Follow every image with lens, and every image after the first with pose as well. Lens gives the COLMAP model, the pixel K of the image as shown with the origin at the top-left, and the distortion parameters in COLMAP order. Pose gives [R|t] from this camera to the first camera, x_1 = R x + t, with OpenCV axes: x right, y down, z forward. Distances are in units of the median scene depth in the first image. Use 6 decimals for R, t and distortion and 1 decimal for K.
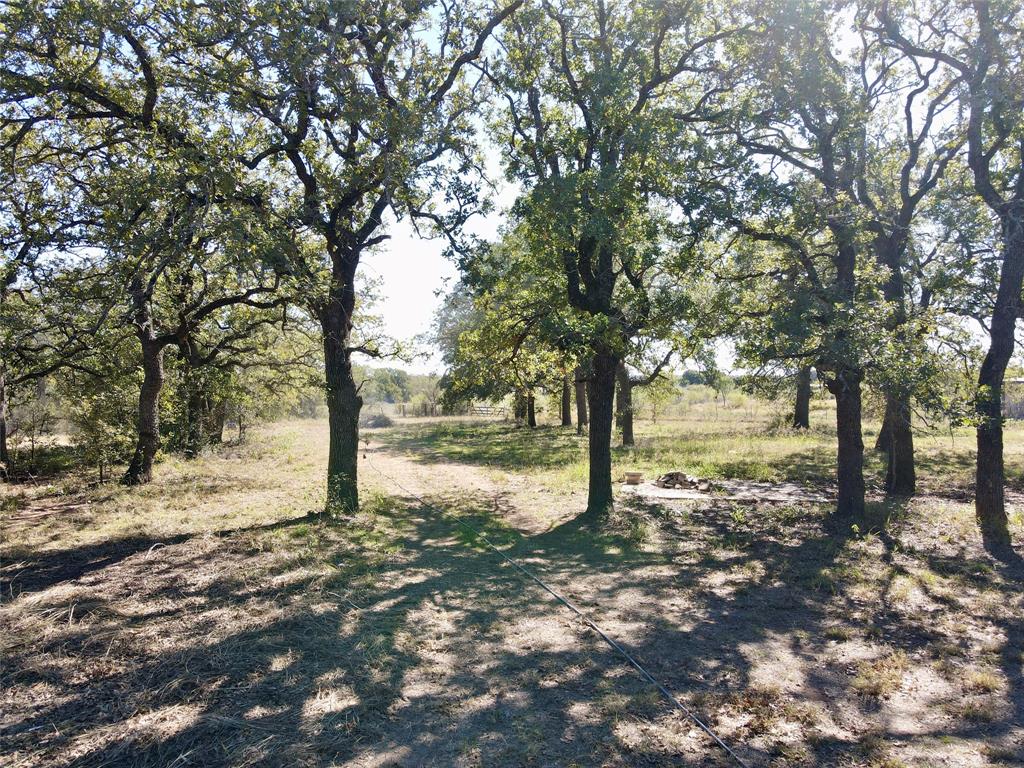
lens RADIAL K [[766.3, 0, 512.0], [0, 766.3, 384.0], [0, 0, 1]] dist [-0.030056, 0.079201]
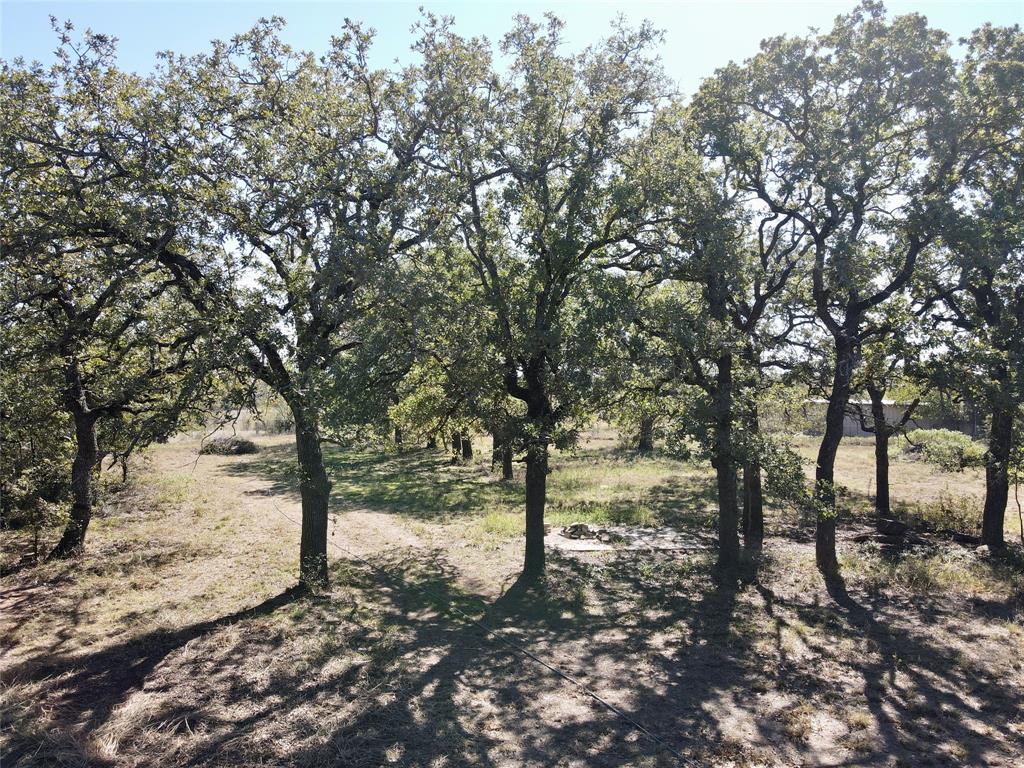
lens RADIAL K [[766.3, 0, 512.0], [0, 766.3, 384.0], [0, 0, 1]] dist [-0.030056, 0.079201]
pose [[0.975873, -0.000617, 0.218337, -0.254378], [-0.000130, 0.999994, 0.003406, -0.183272], [-0.218338, -0.003352, 0.975867, -0.217726]]
